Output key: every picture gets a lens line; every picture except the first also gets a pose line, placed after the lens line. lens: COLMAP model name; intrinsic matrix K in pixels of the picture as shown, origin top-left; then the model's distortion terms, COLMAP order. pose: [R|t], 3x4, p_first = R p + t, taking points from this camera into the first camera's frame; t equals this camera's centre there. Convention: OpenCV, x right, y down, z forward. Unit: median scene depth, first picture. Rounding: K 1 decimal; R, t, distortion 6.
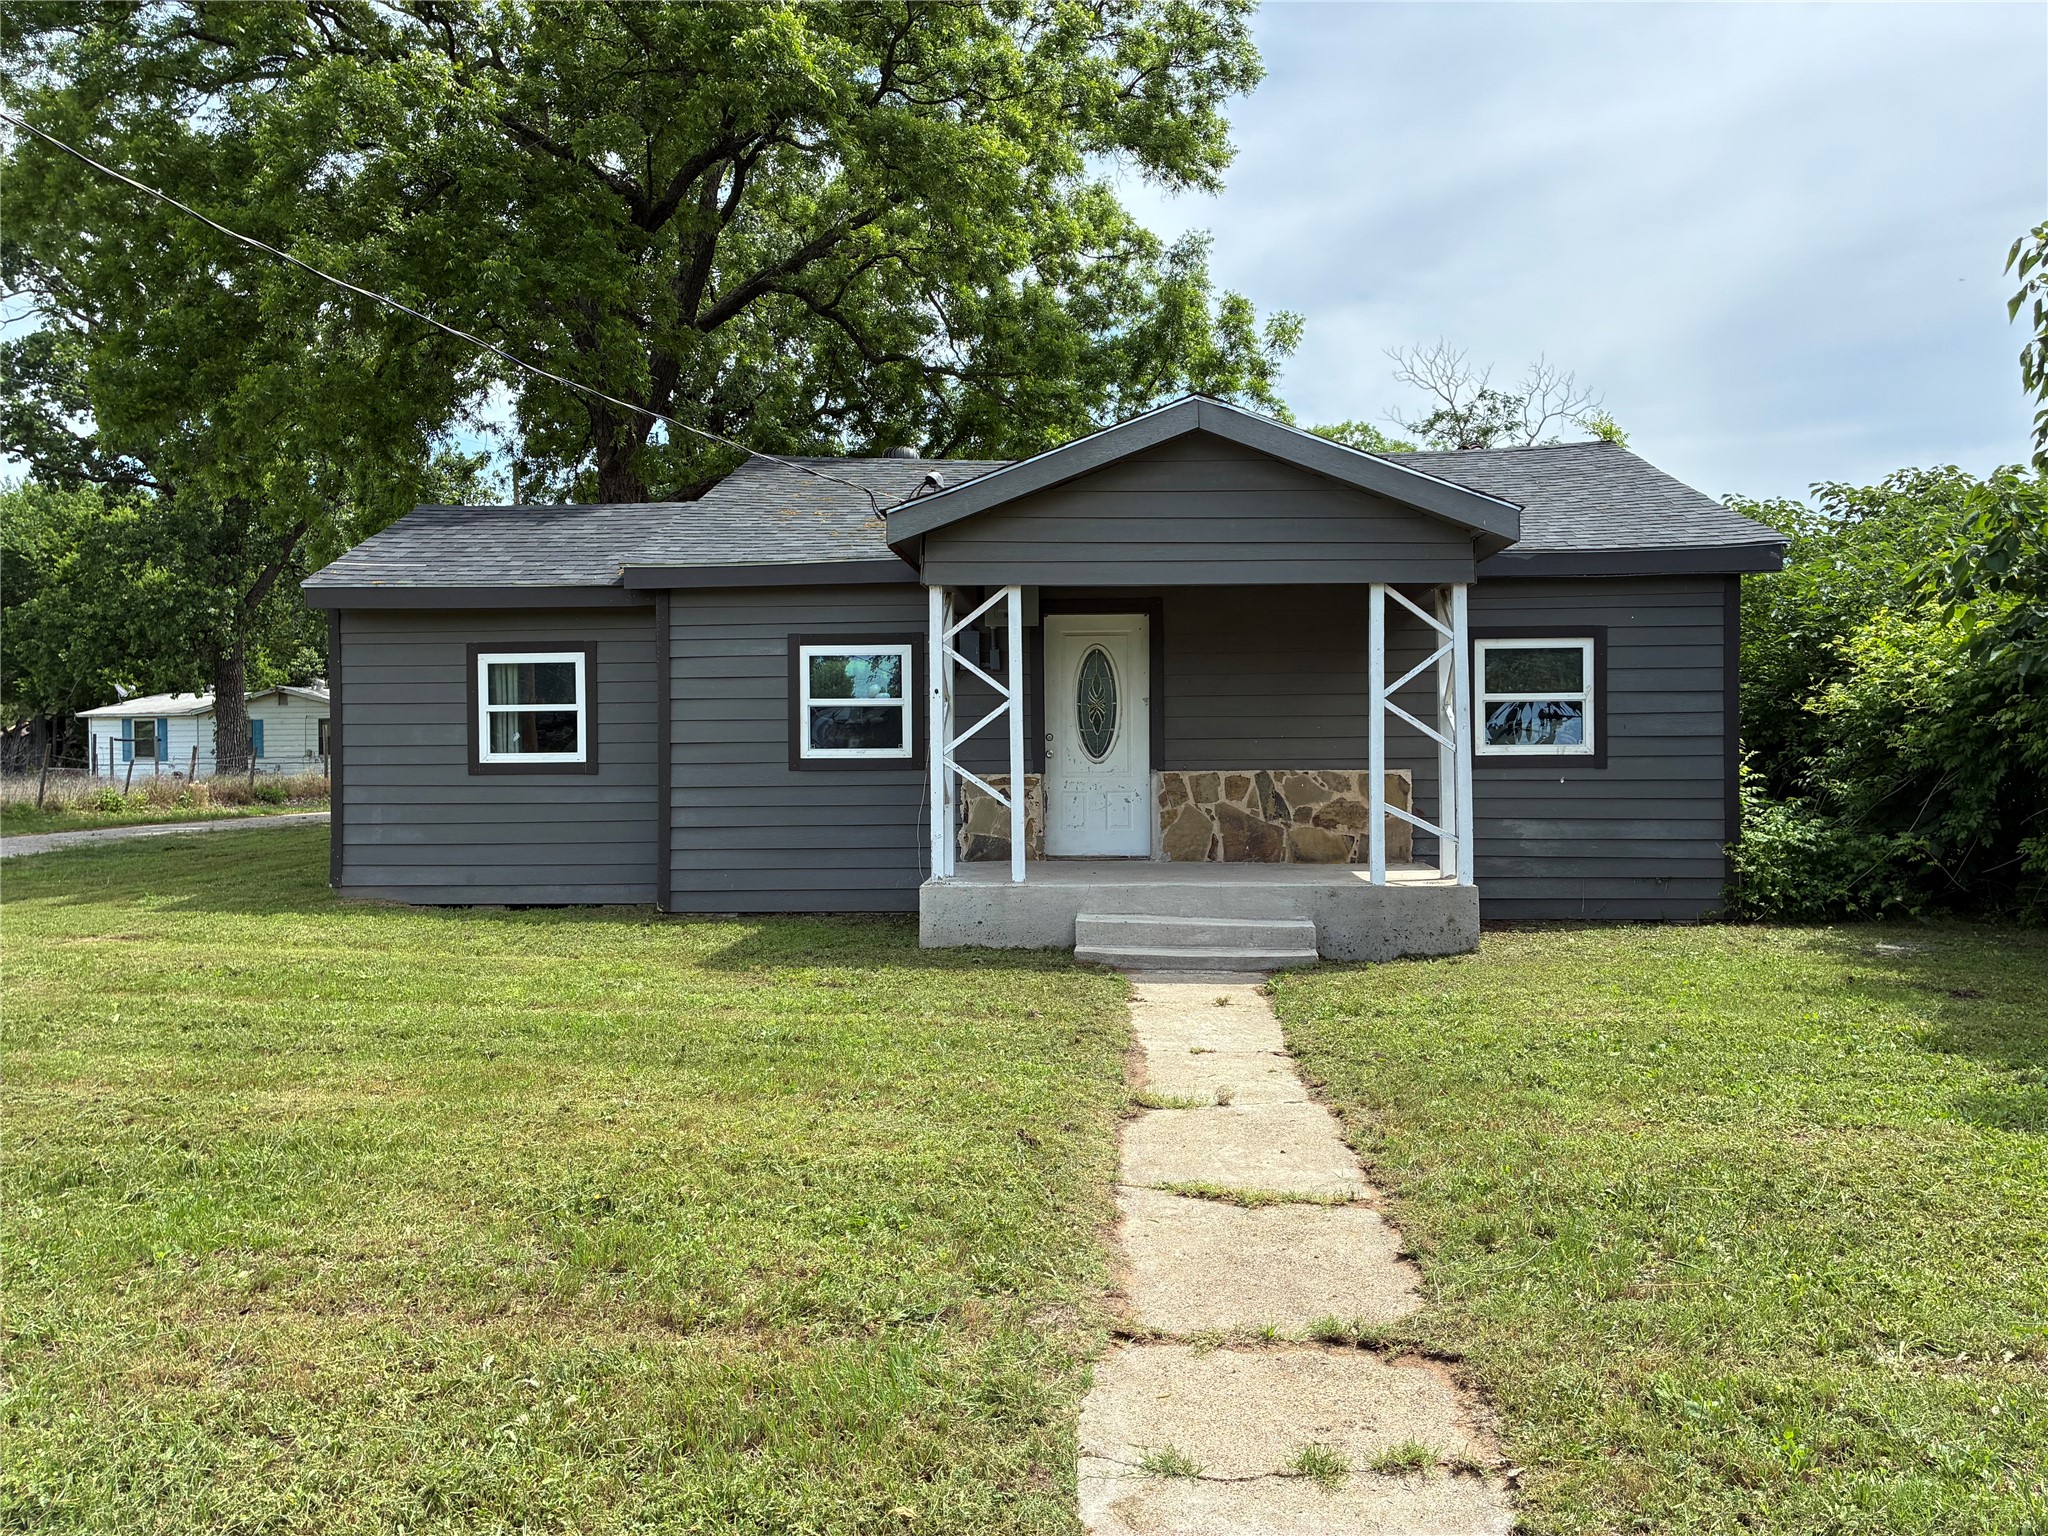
lens RADIAL K [[1533.9, 0, 1019.5], [0, 1533.9, 755.1], [0, 0, 1]] dist [0.084403, -0.099036]
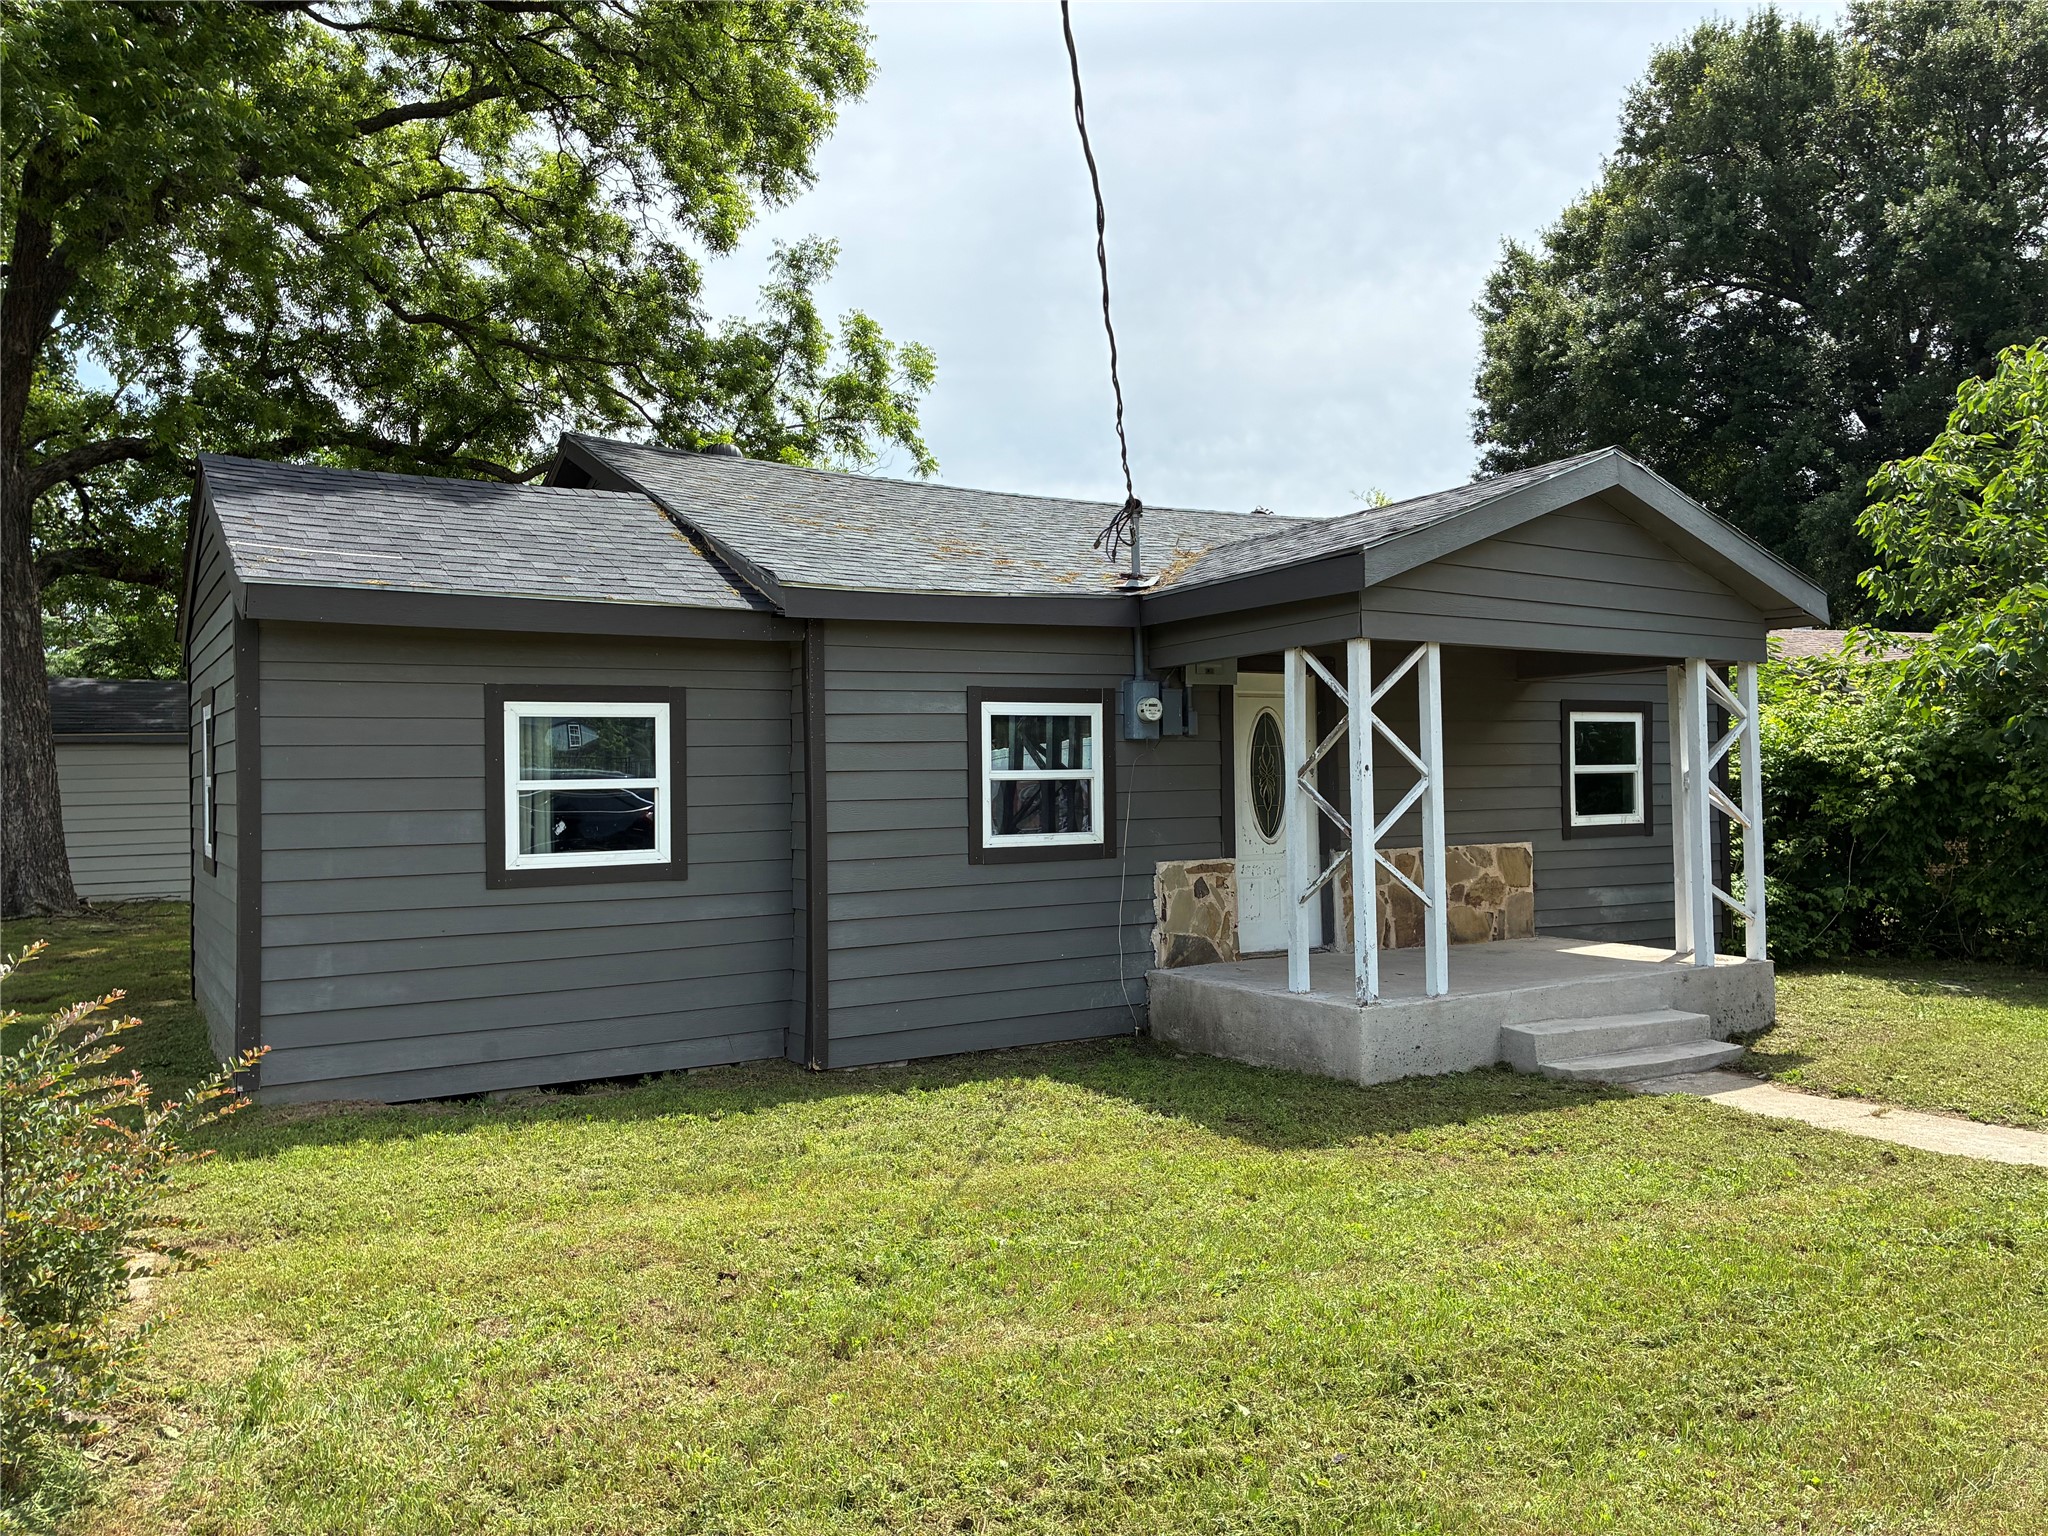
lens RADIAL K [[1533.9, 0, 1019.5], [0, 1533.9, 755.1], [0, 0, 1]] dist [0.084403, -0.099036]
pose [[0.818955, 0.003799, 0.573845, -0.561851], [0.011438, 0.999671, -0.022941, -0.026456], [-0.573743, 0.025351, 0.818643, 0.357551]]
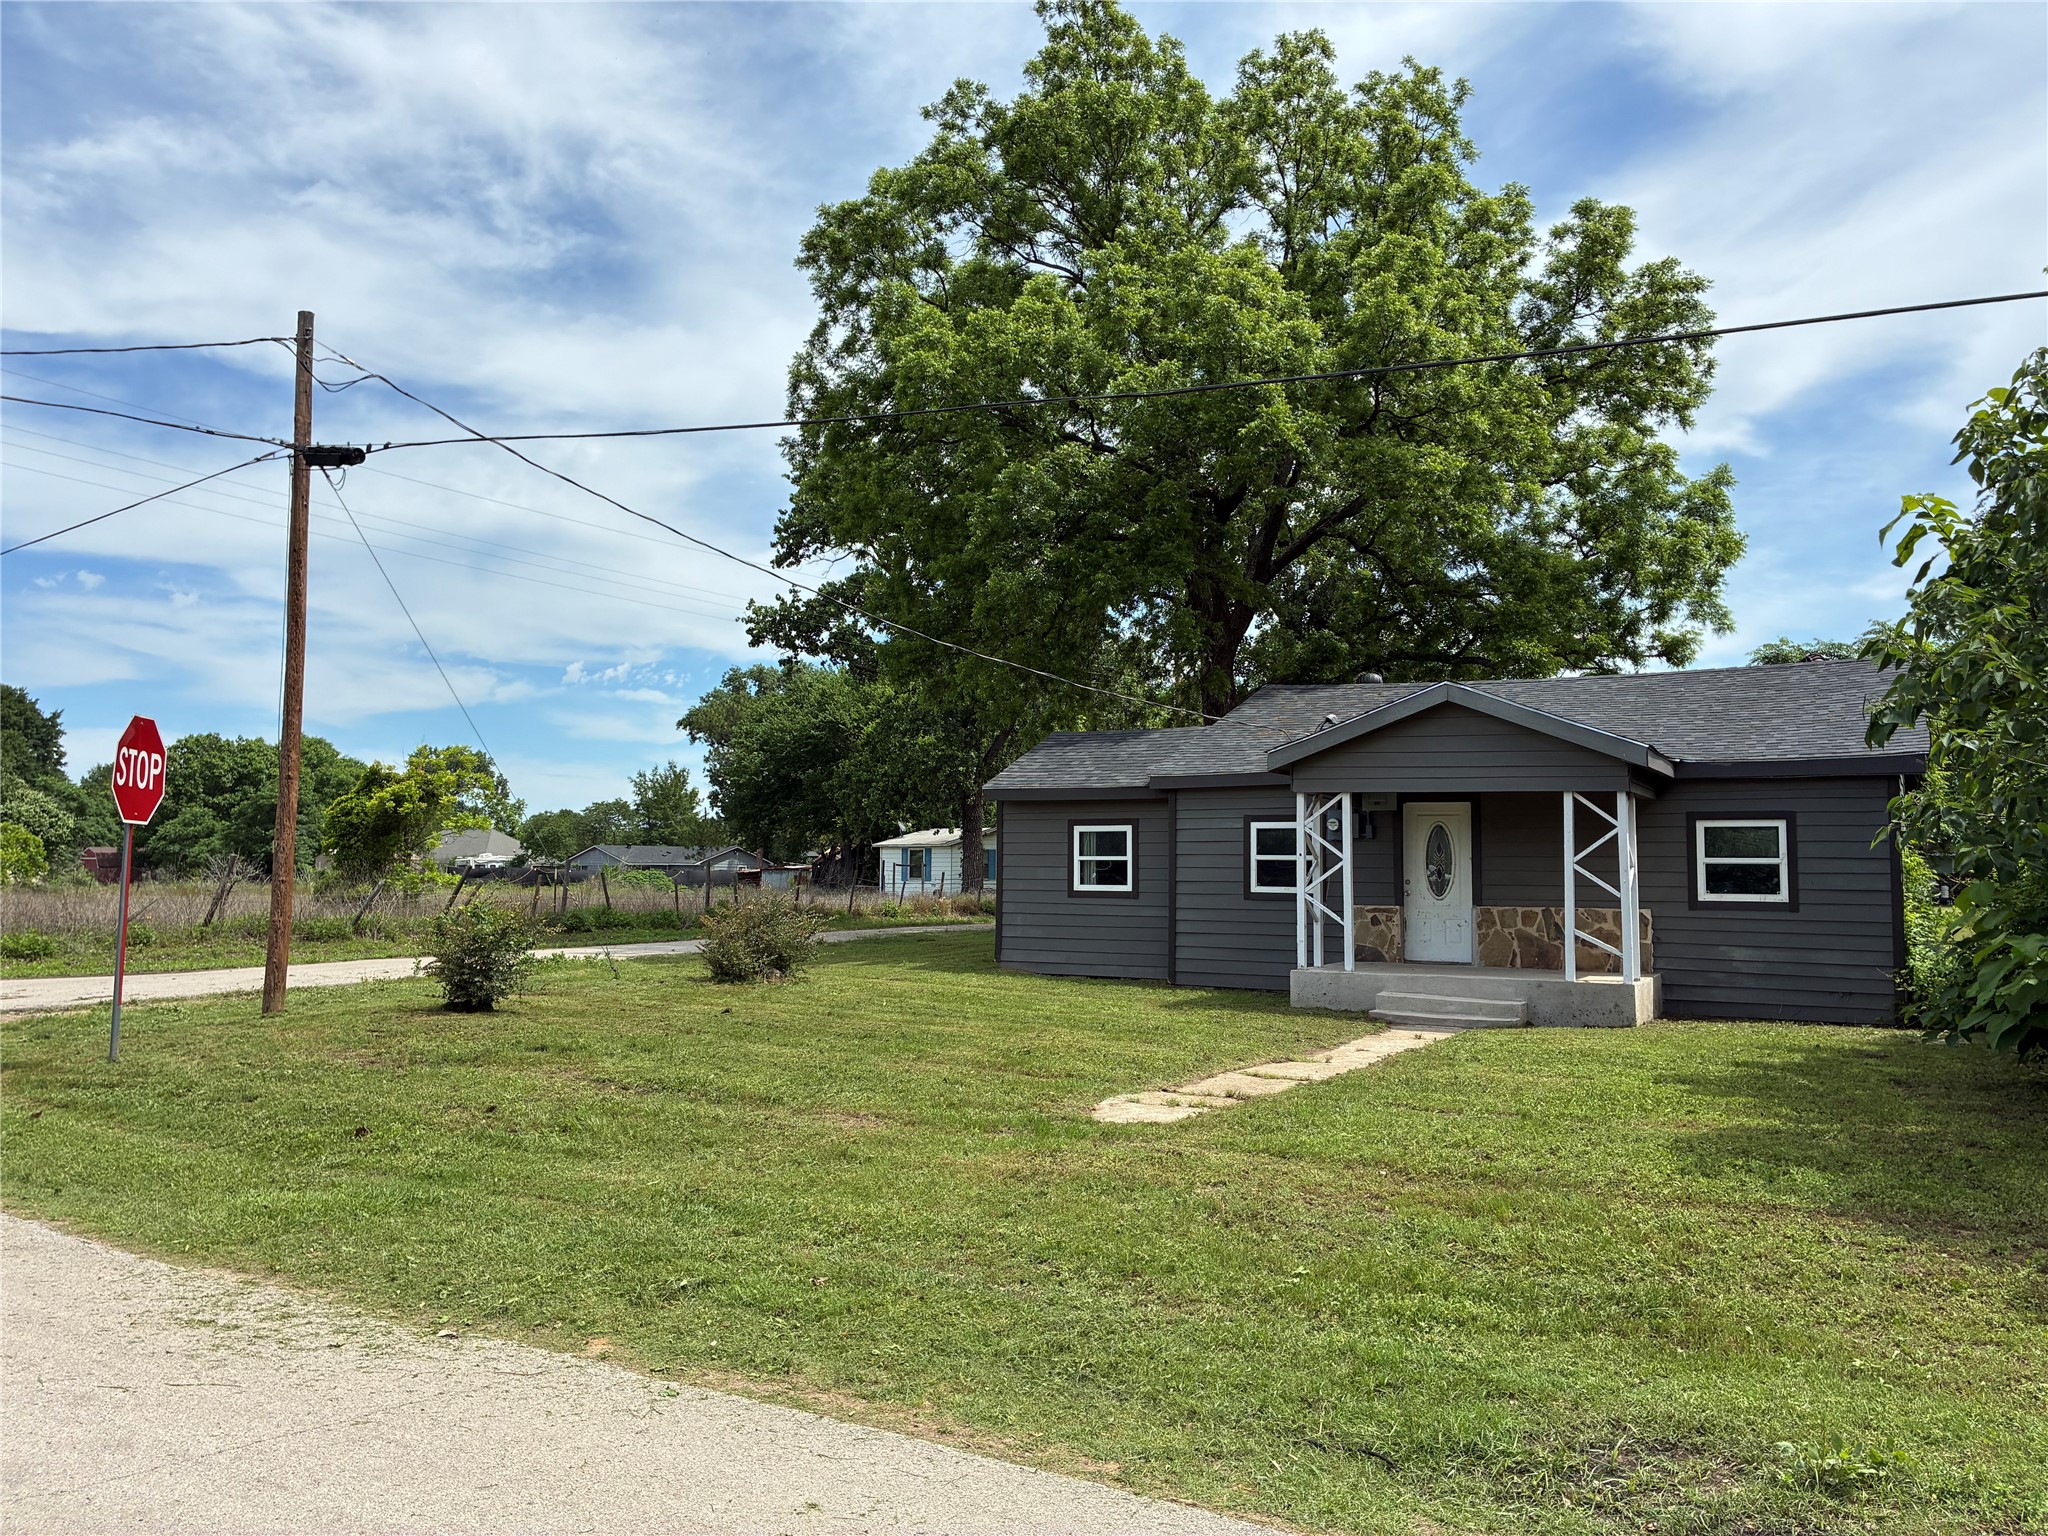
lens RADIAL K [[1572.8, 0, 1032.1], [0, 1572.8, 747.2], [0, 0, 1]] dist [0.027597, -0.010409]
pose [[0.903866, -0.017824, -0.427443, 0.355260], [-0.018605, 0.996549, -0.080898, -0.011462], [0.427410, 0.081073, 0.900415, -0.591624]]
